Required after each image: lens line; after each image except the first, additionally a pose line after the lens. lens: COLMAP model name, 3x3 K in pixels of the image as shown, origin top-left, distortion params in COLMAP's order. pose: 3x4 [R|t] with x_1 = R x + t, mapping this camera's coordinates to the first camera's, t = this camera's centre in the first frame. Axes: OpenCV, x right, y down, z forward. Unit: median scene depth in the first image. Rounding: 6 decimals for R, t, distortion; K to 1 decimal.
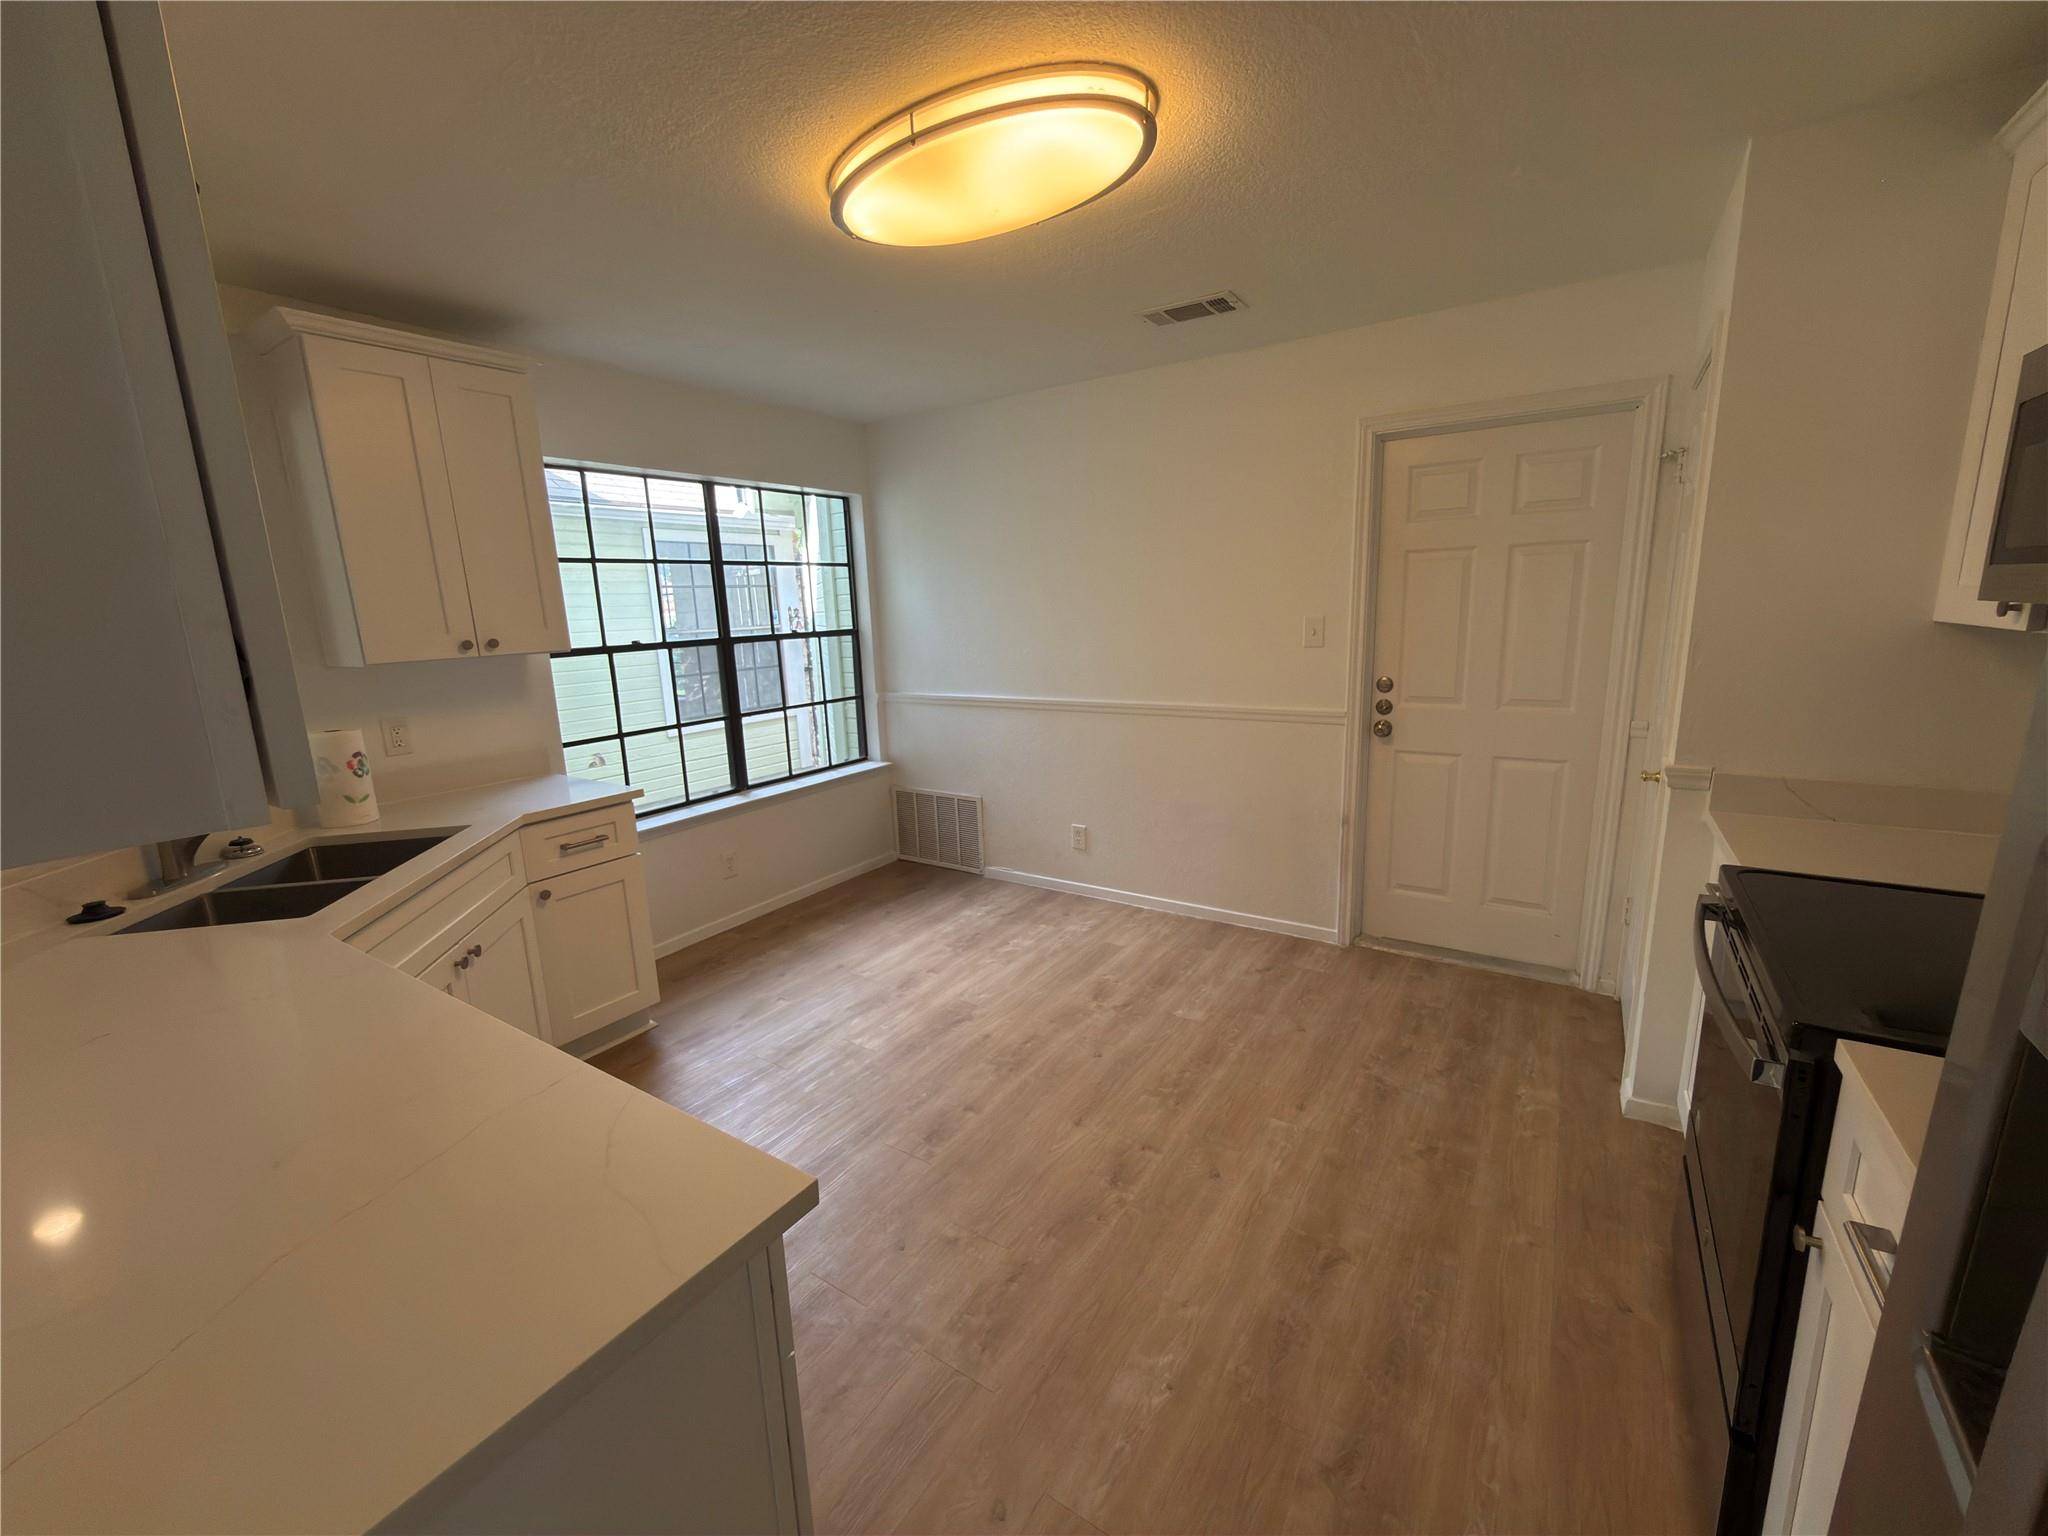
lens RADIAL K [[818.4, 0, 1025.3], [0, 818.4, 767.9], [0, 0, 1]] dist [0.000285, -0.000292]
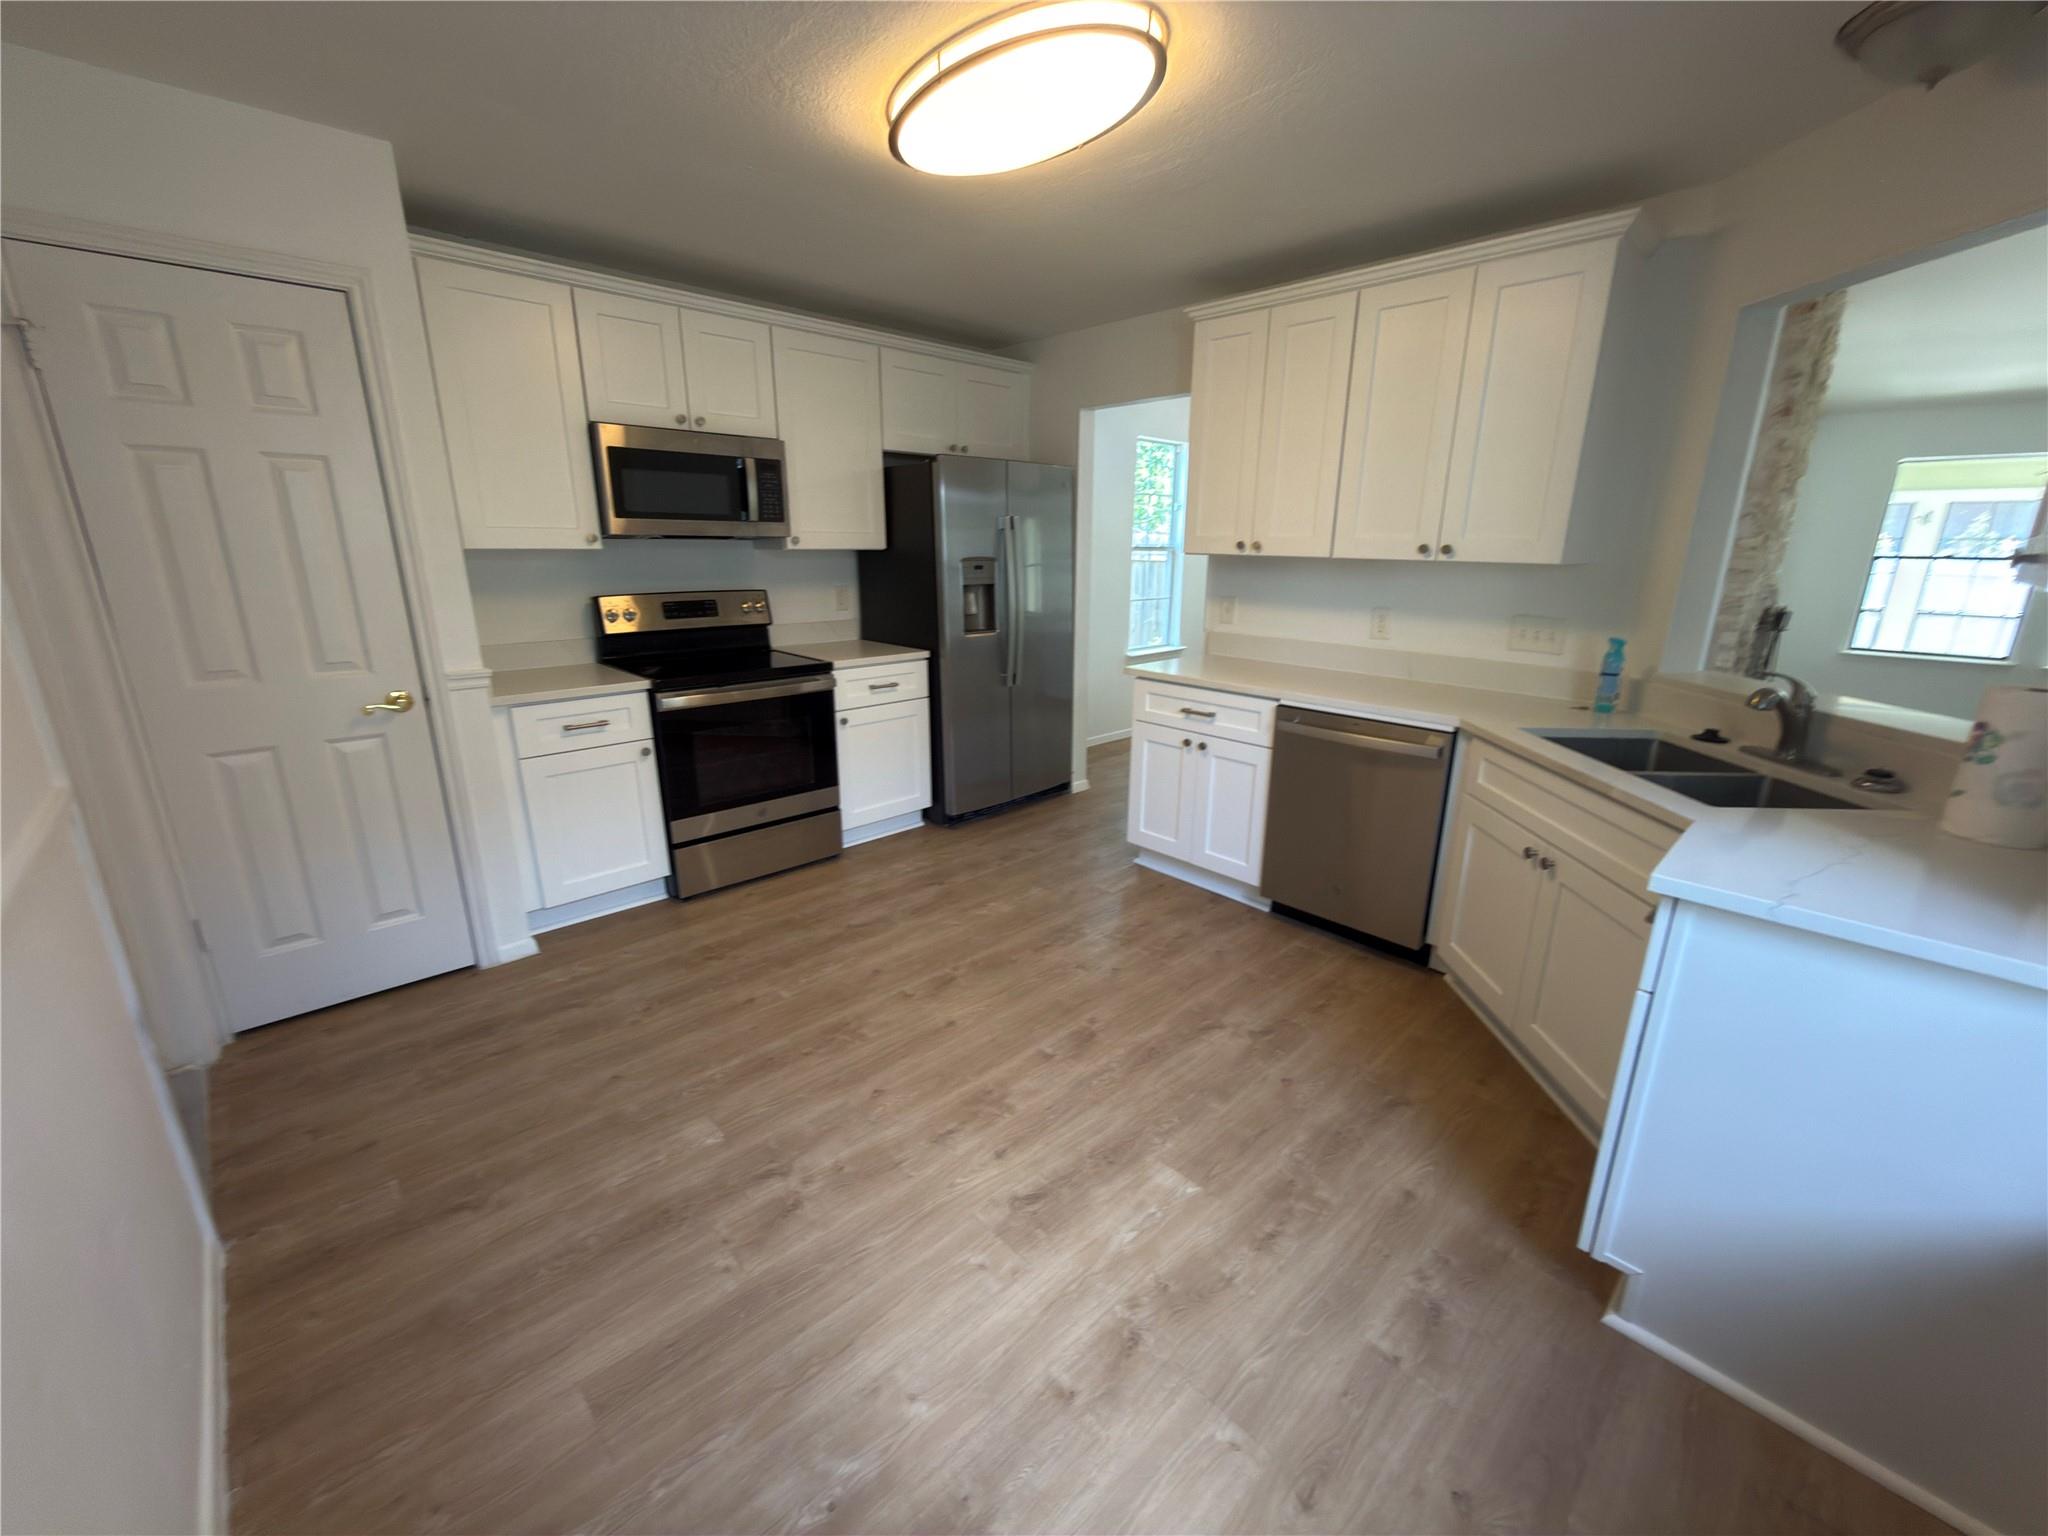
lens RADIAL K [[818.4, 0, 1021.0], [0, 818.4, 763.1], [0, 0, 1]] dist [0.000285, -0.000292]
pose [[-0.973247, -0.035976, 0.226926, -0.265376], [0.068340, 0.897637, 0.435405, -0.338673], [-0.219361, 0.439265, -0.871164, 1.854802]]
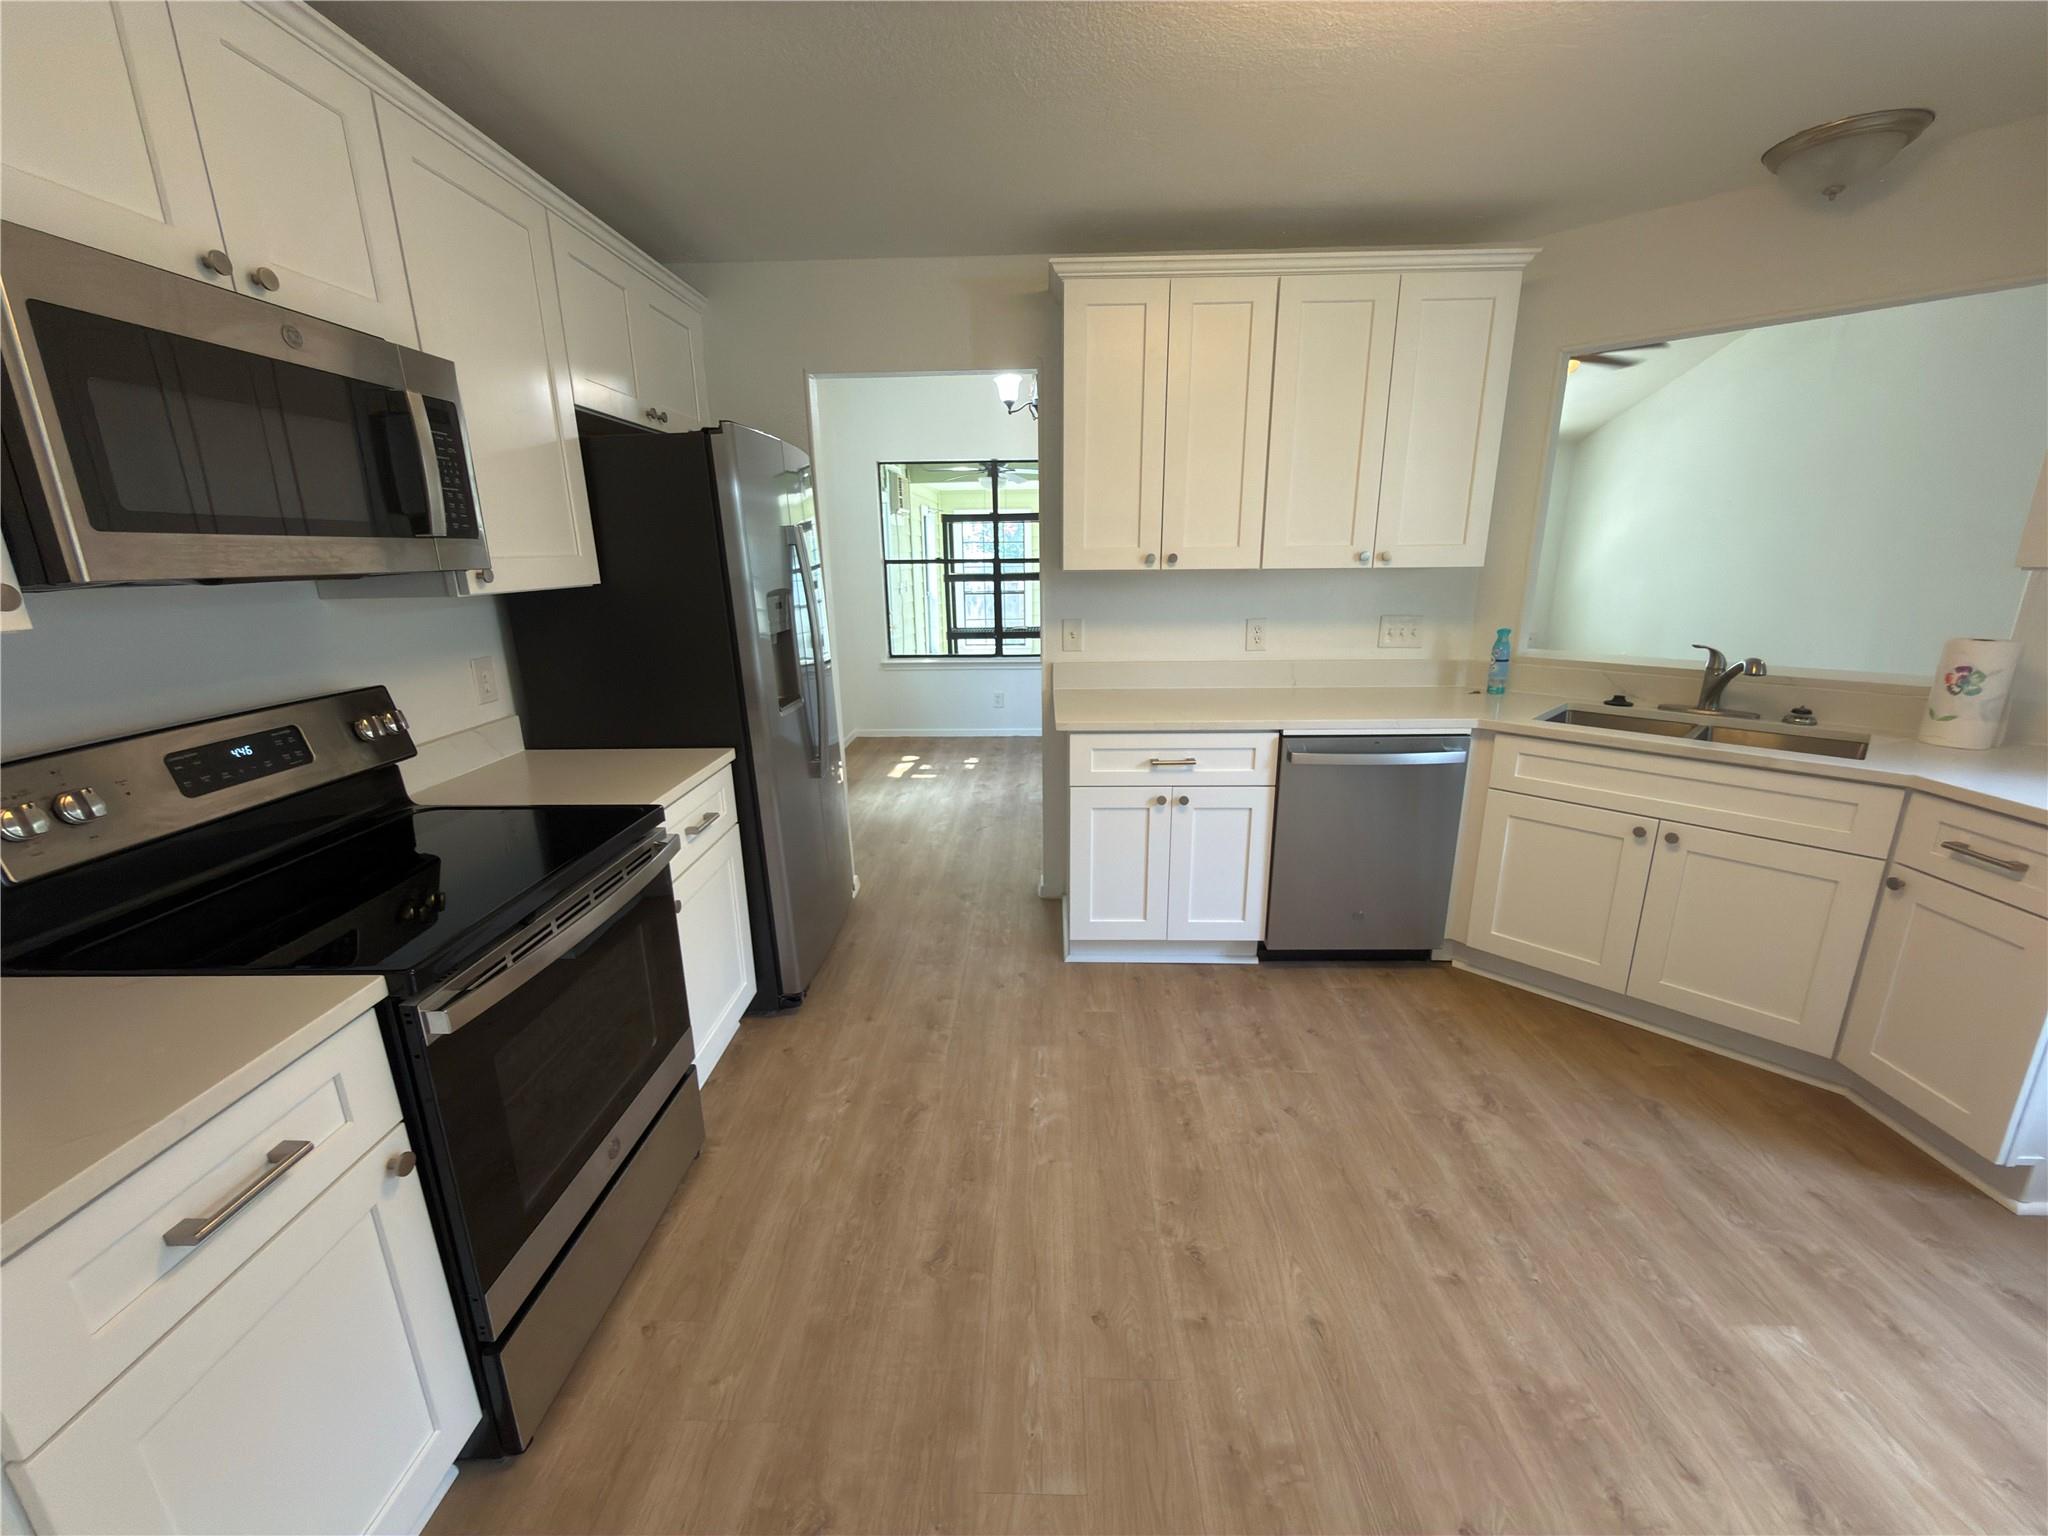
lens RADIAL K [[818.4, 0, 1021.1], [0, 818.4, 767.6], [0, 0, 1]] dist [0.000285, -0.000292]
pose [[-0.849195, 0.181180, -0.496027, 0.545356], [-0.059389, 0.900577, 0.430621, -0.259965], [0.524730, 0.395139, -0.754005, 1.268475]]
